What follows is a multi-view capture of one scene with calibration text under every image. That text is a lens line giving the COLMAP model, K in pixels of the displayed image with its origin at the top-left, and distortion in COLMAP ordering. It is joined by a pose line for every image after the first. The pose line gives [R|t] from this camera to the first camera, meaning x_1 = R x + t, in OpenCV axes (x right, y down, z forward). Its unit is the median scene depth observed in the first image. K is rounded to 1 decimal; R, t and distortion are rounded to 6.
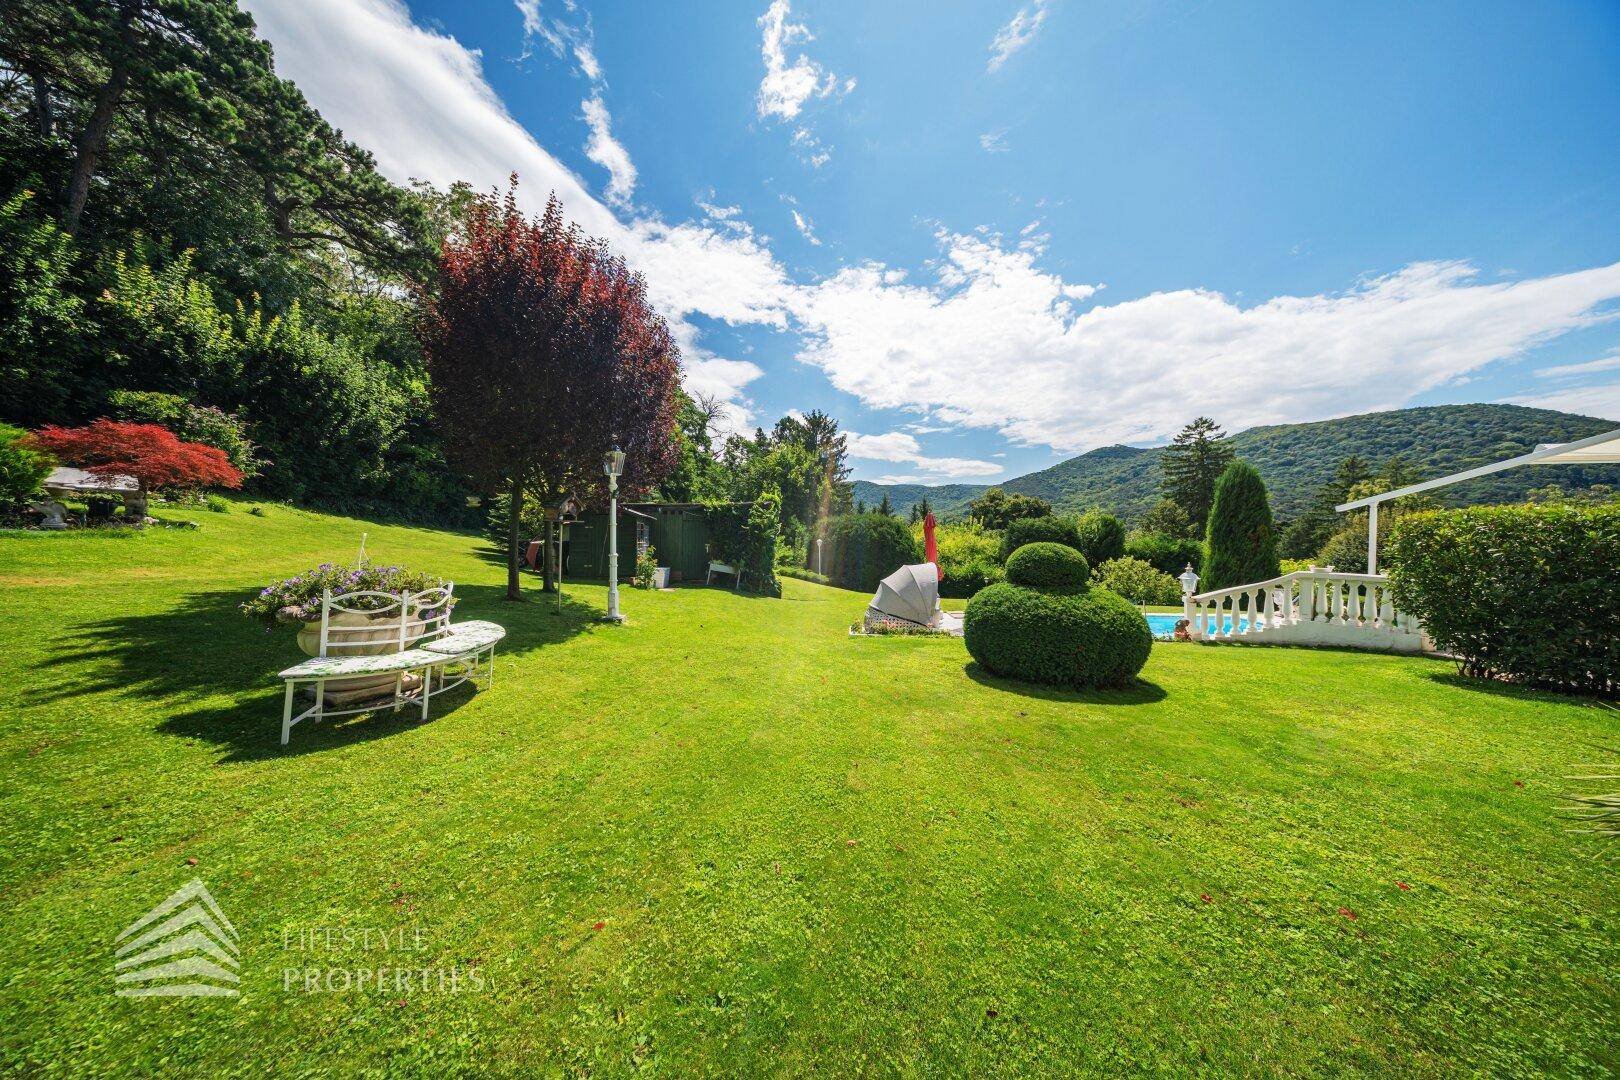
lens RADIAL K [[461.3, 0, 818.8], [0, 461.3, 541.1], [0, 0, 1]] dist [0.009562, -0.002139]
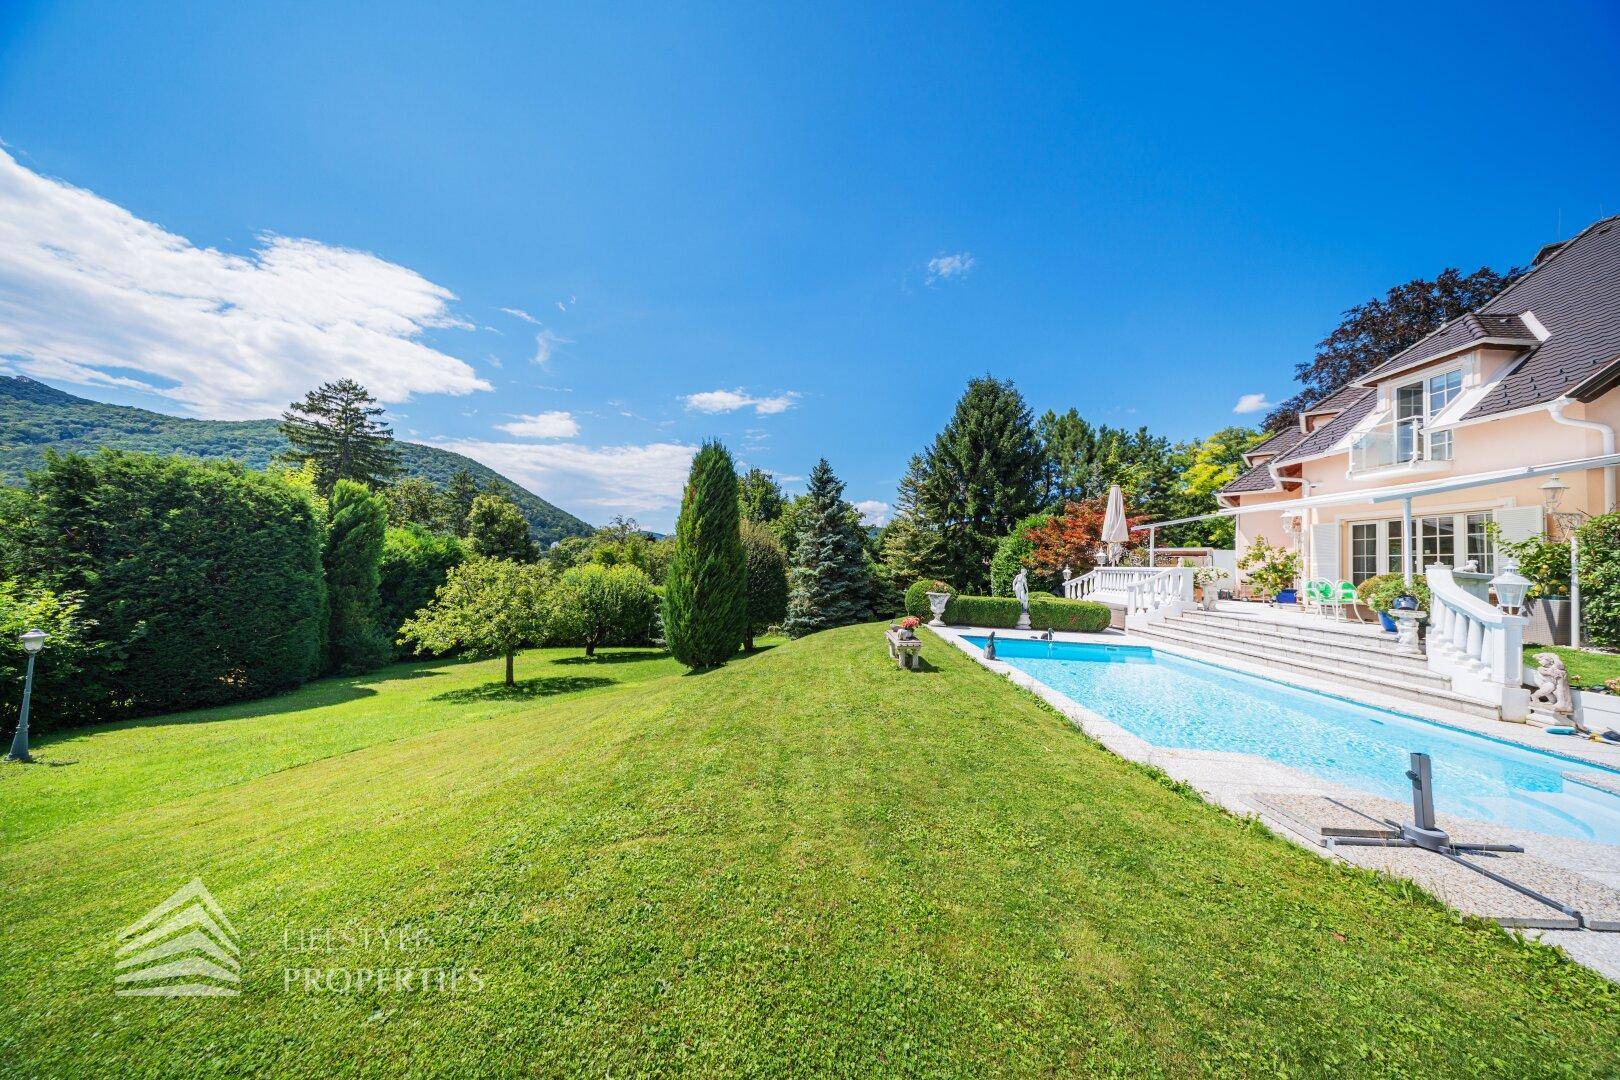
lens RADIAL K [[461.3, 0, 808.3], [0, 461.3, 538.0], [0, 0, 1]] dist [0.009562, -0.002139]
pose [[-0.055927, 0.056498, 0.996835, 0.027755], [-0.033014, 0.997747, -0.058402, 0.010341], [-0.997889, -0.036175, -0.053936, 0.236268]]
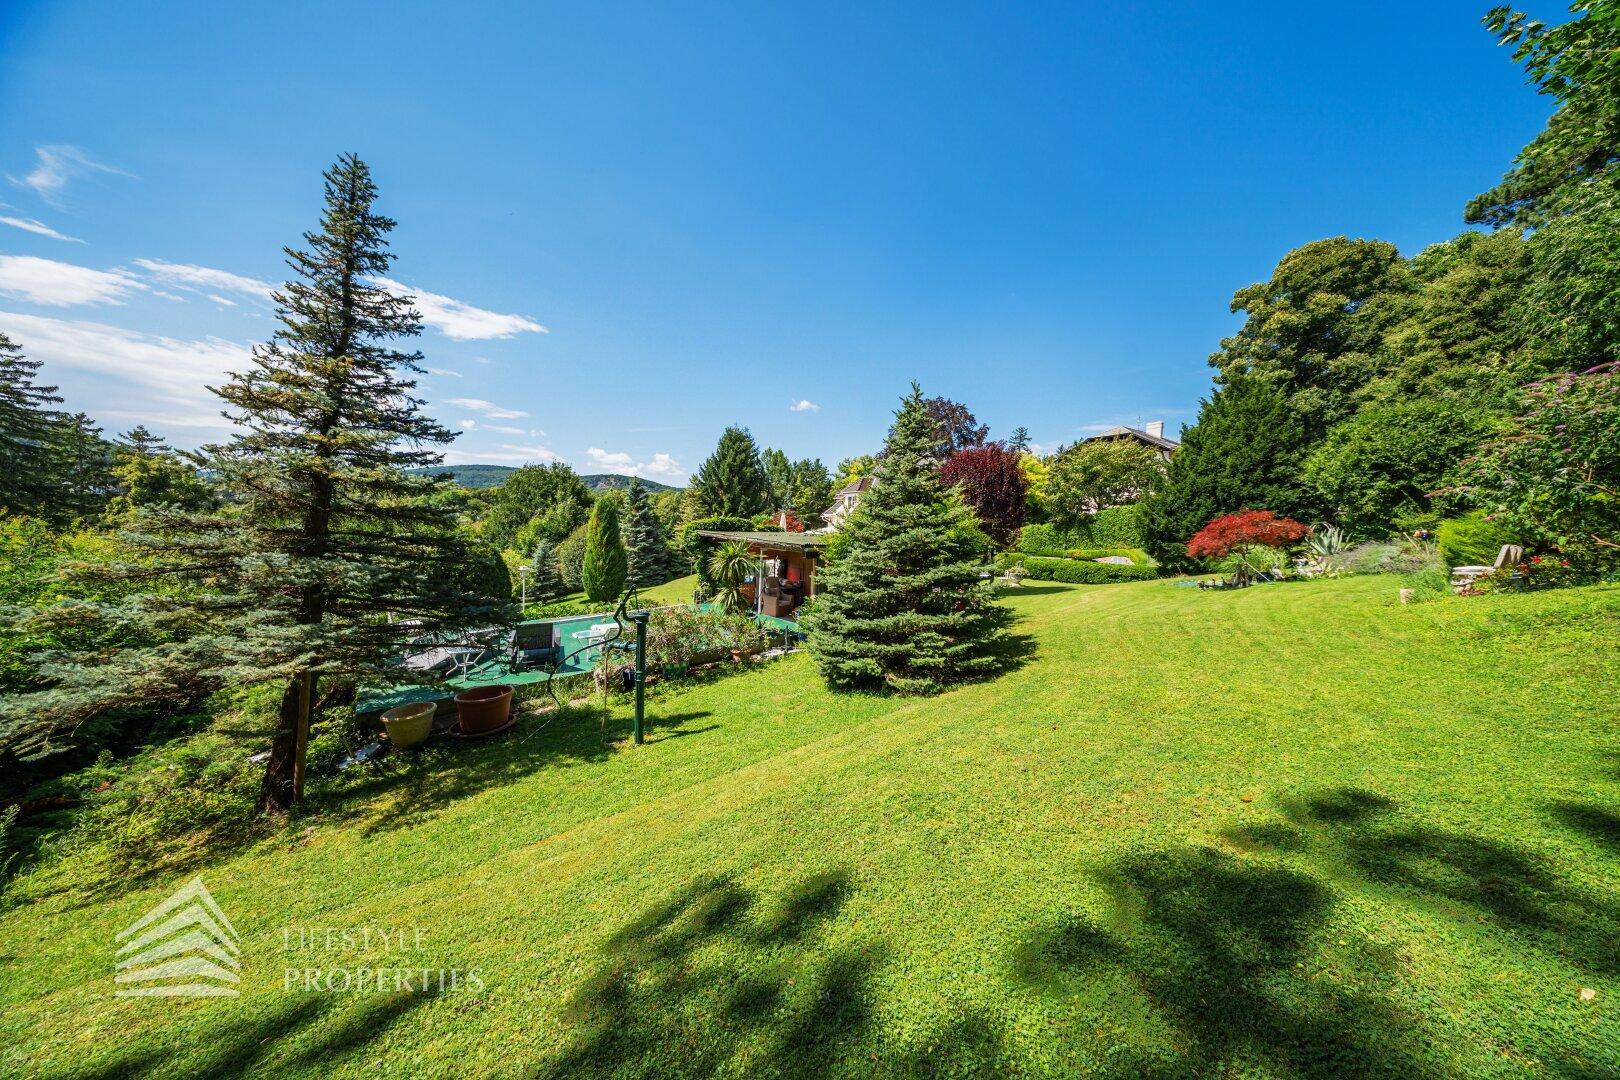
lens RADIAL K [[461.3, 0, 829.3], [0, 461.3, 521.3], [0, 0, 1]] dist [0.009562, -0.002139]
pose [[-0.576713, -0.010260, 0.816882, -0.246392], [-0.021643, 0.999762, -0.002723, -0.024463], [-0.816660, -0.019250, -0.576798, 0.351150]]
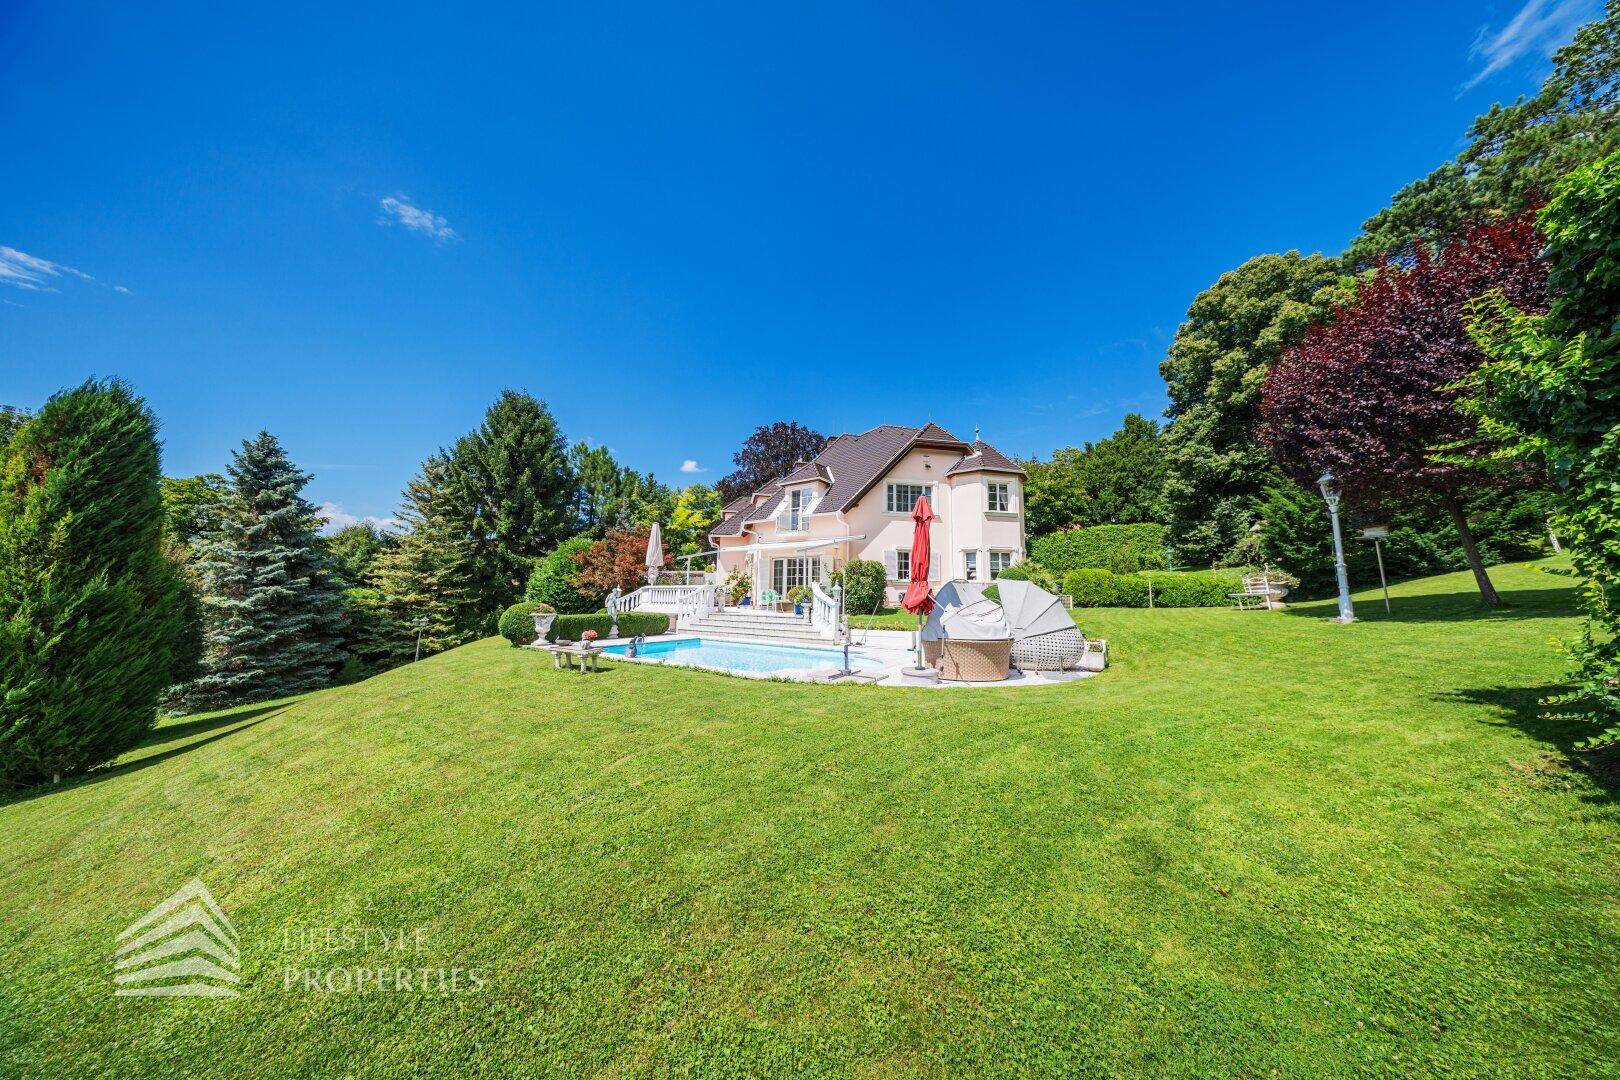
lens RADIAL K [[461.3, 0, 817.2], [0, 461.3, 542.1], [0, 0, 1]] dist [0.009562, -0.002139]
pose [[-0.884067, 0.052185, 0.464438, 0.016836], [0.000489, 0.993849, -0.110740, 0.011256], [-0.467360, -0.097674, -0.878655, 0.285704]]
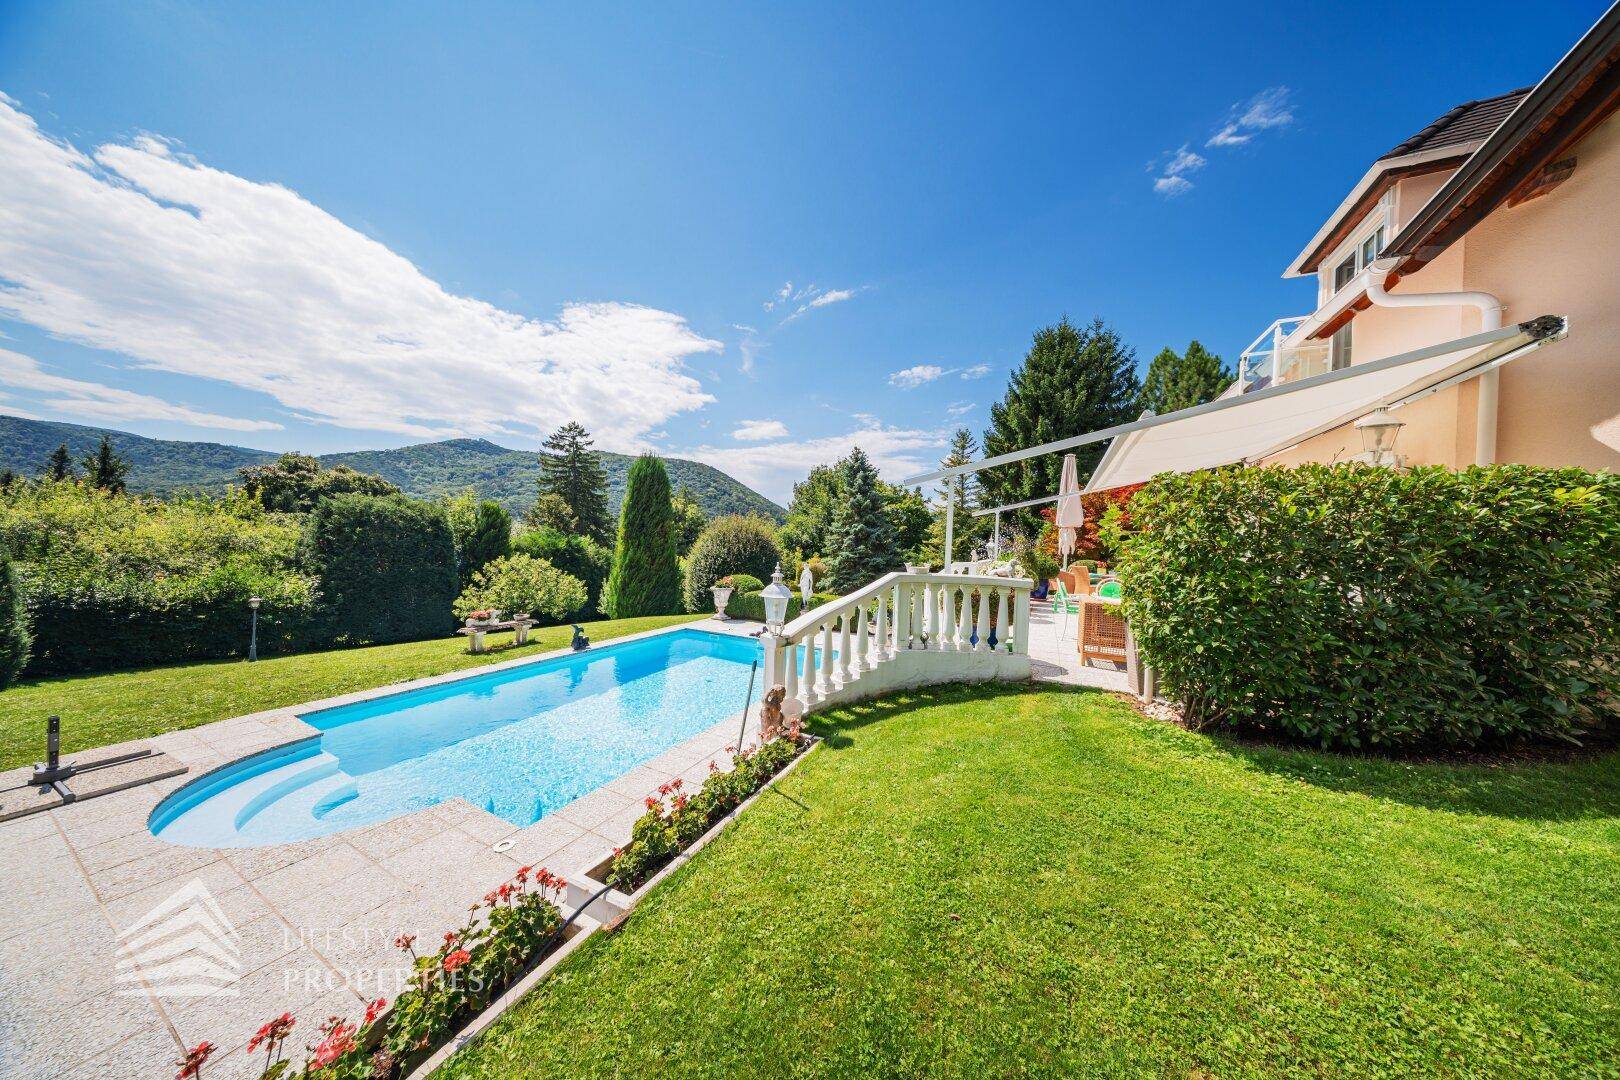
lens RADIAL K [[461.3, 0, 809.9], [0, 461.3, 539.1], [0, 0, 1]] dist [0.009562, -0.002139]
pose [[0.368323, 0.021250, 0.929455, 0.044228], [-0.020546, 0.999681, -0.014713, 0.003266], [-0.929471, -0.013677, 0.368642, 0.096120]]
